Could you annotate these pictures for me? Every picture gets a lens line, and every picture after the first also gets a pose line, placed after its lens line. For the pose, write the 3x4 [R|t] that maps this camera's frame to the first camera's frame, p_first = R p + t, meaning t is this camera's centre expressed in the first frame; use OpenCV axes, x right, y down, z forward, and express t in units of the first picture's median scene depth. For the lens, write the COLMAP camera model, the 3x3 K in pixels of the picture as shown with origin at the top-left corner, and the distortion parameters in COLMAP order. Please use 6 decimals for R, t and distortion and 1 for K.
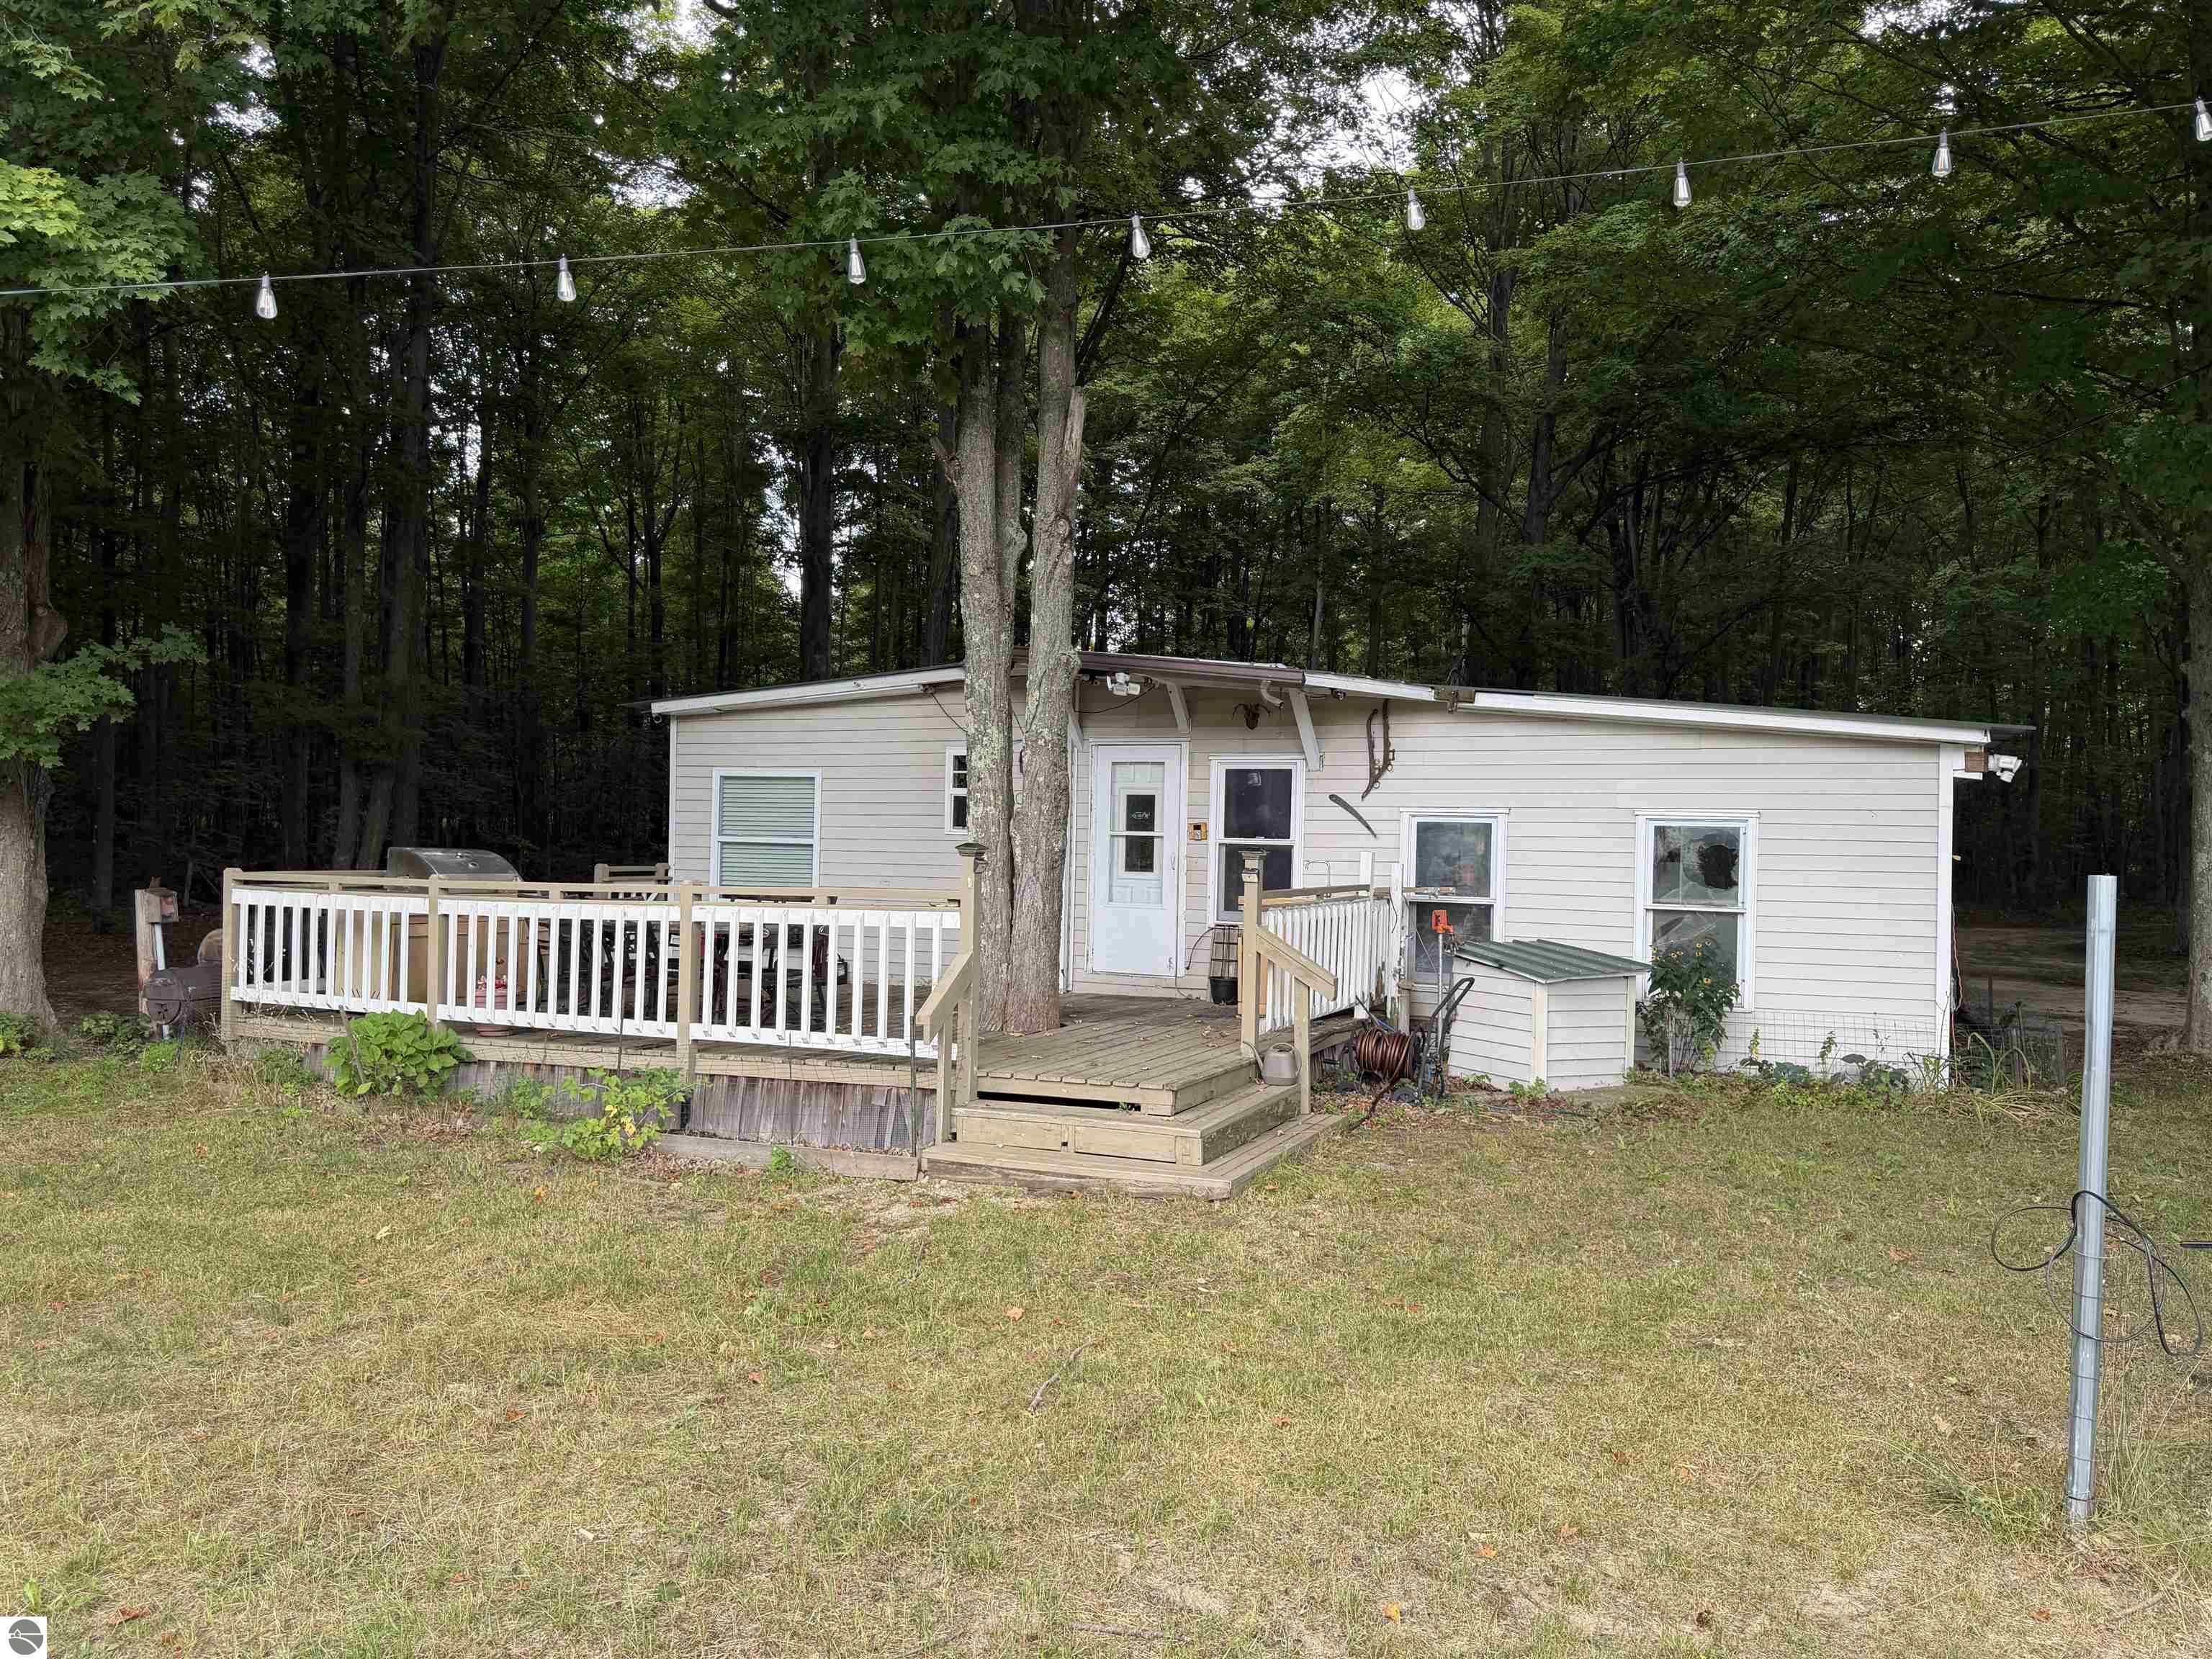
lens RADIAL K [[1562.2, 0, 1103.2], [0, 1562.2, 835.6], [0, 0, 1]] dist [0.134687, -0.238768]
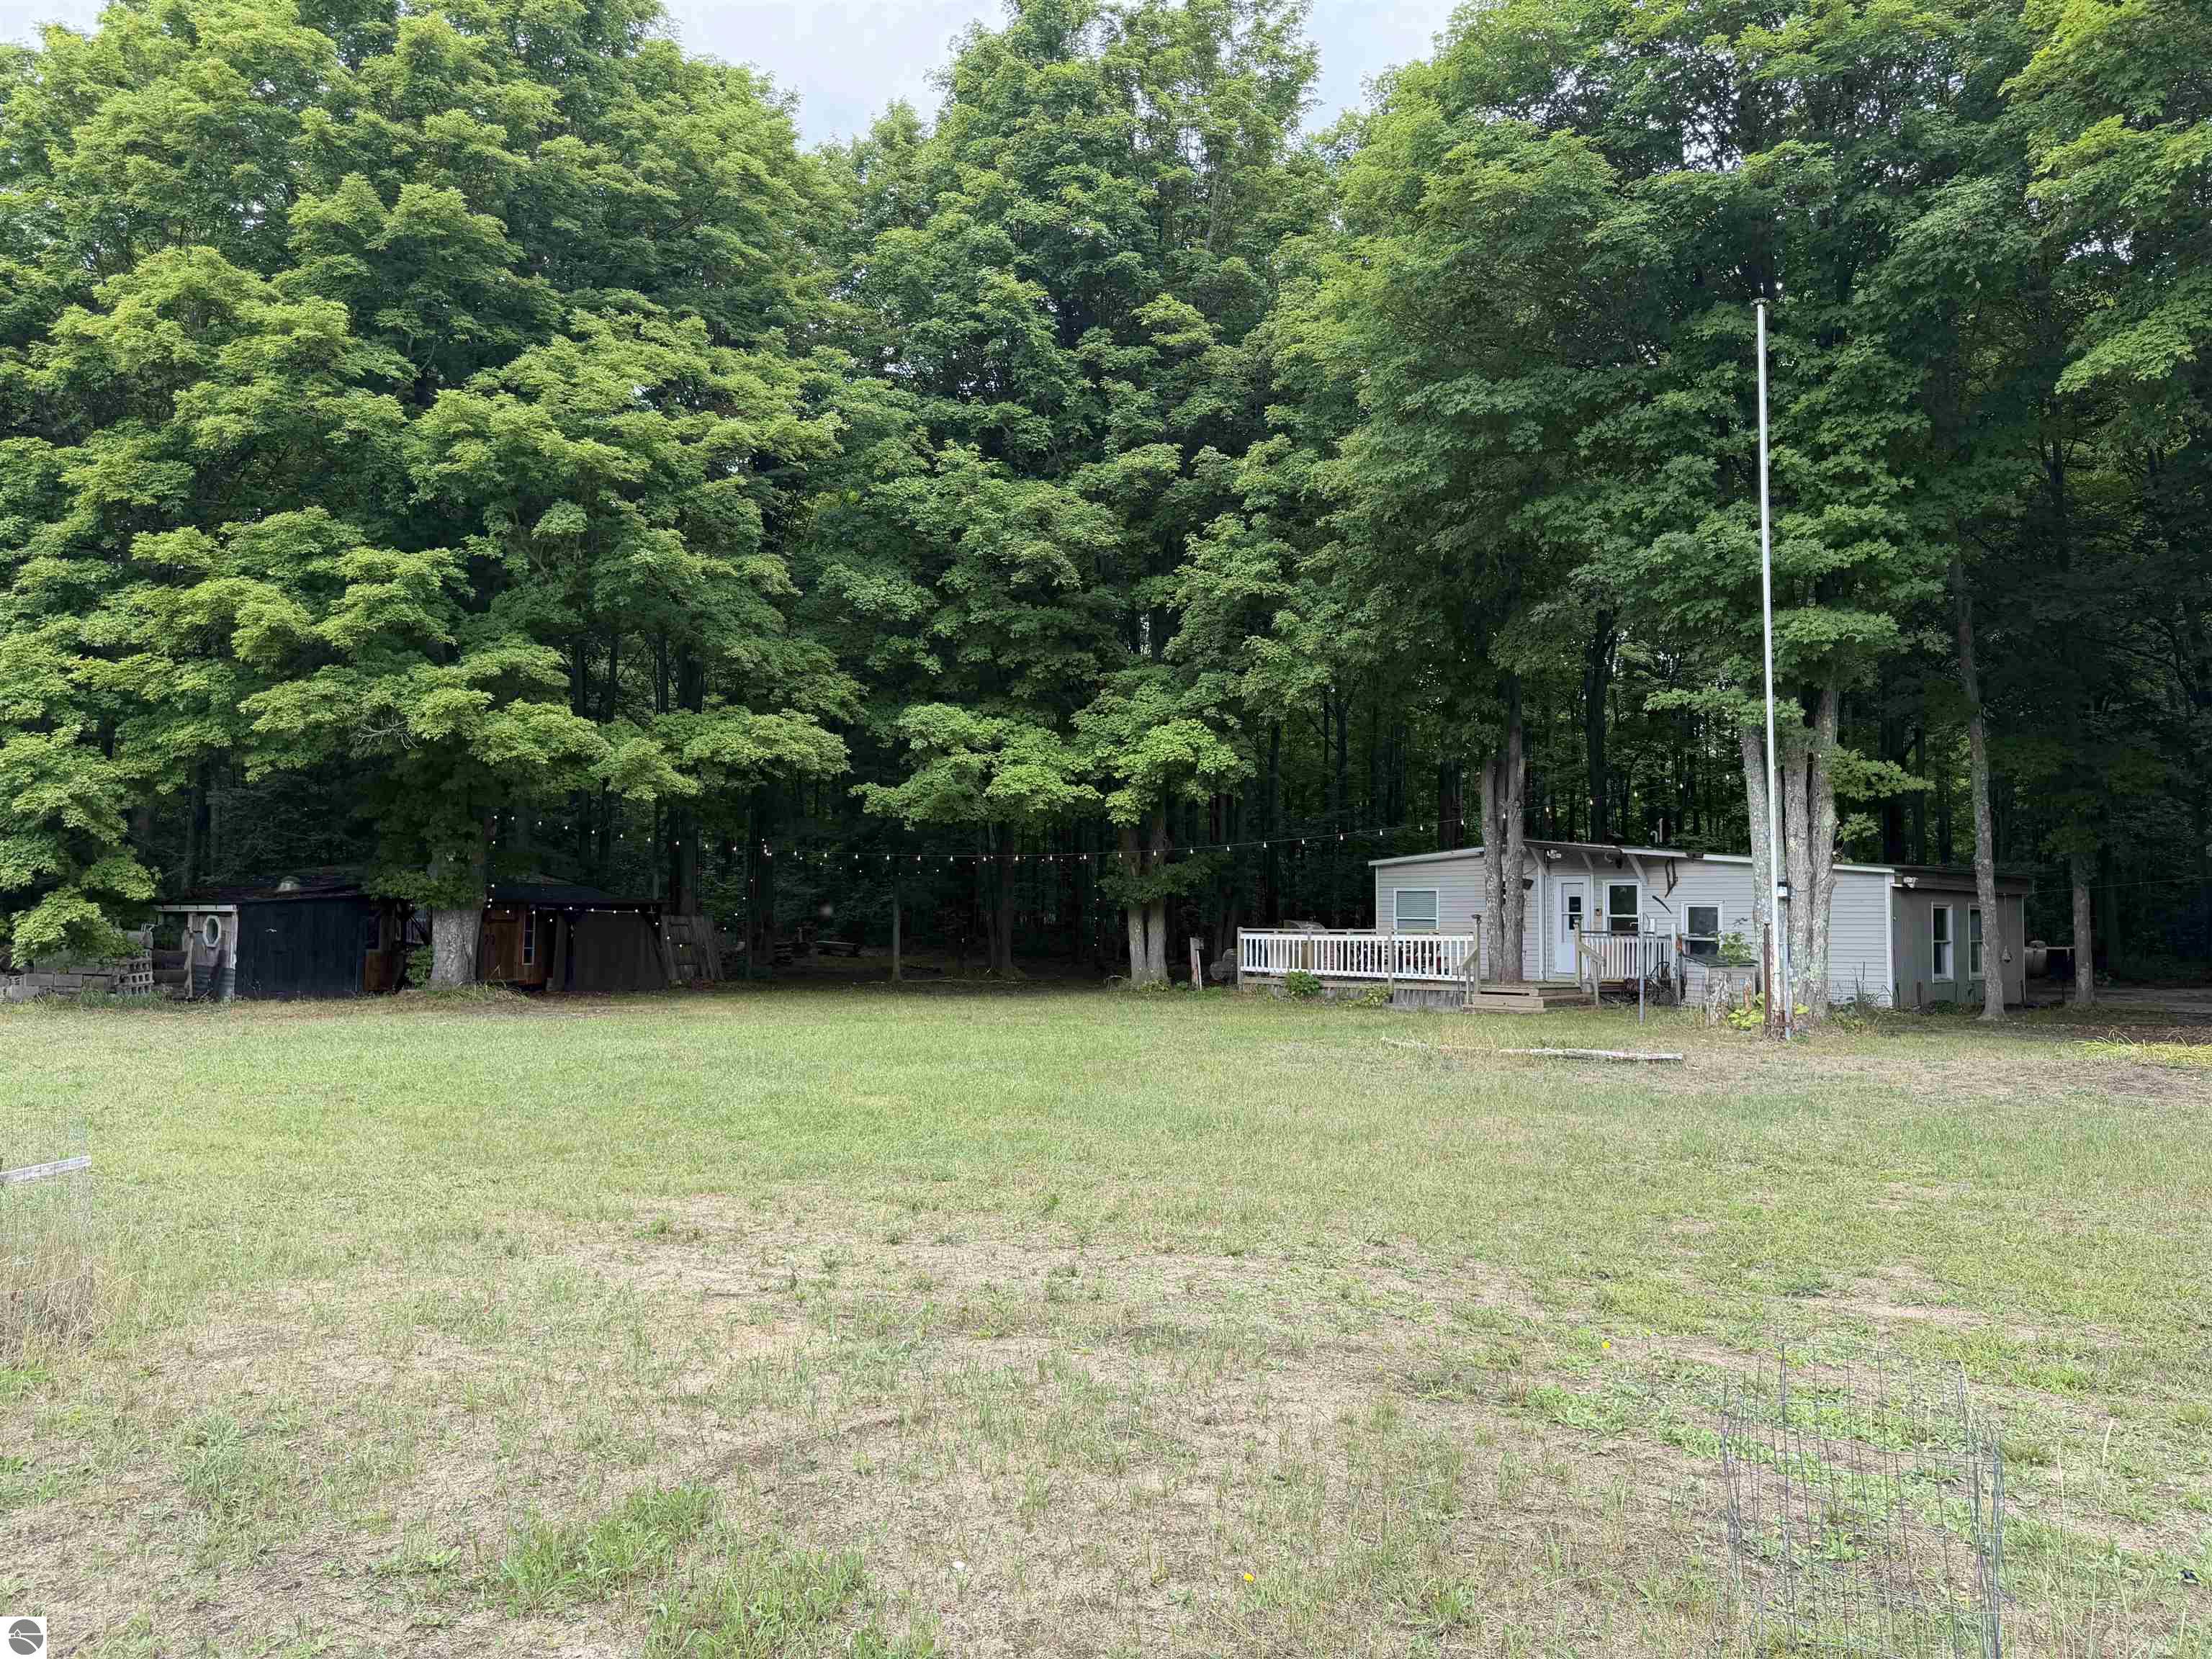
lens RADIAL K [[1562.2, 0, 1103.2], [0, 1562.2, 835.6], [0, 0, 1]] dist [0.134687, -0.238768]
pose [[0.913652, -0.033774, -0.405091, 0.405869], [0.010200, 0.998133, -0.060214, 0.021122], [0.406369, 0.050882, 0.912291, -1.738376]]
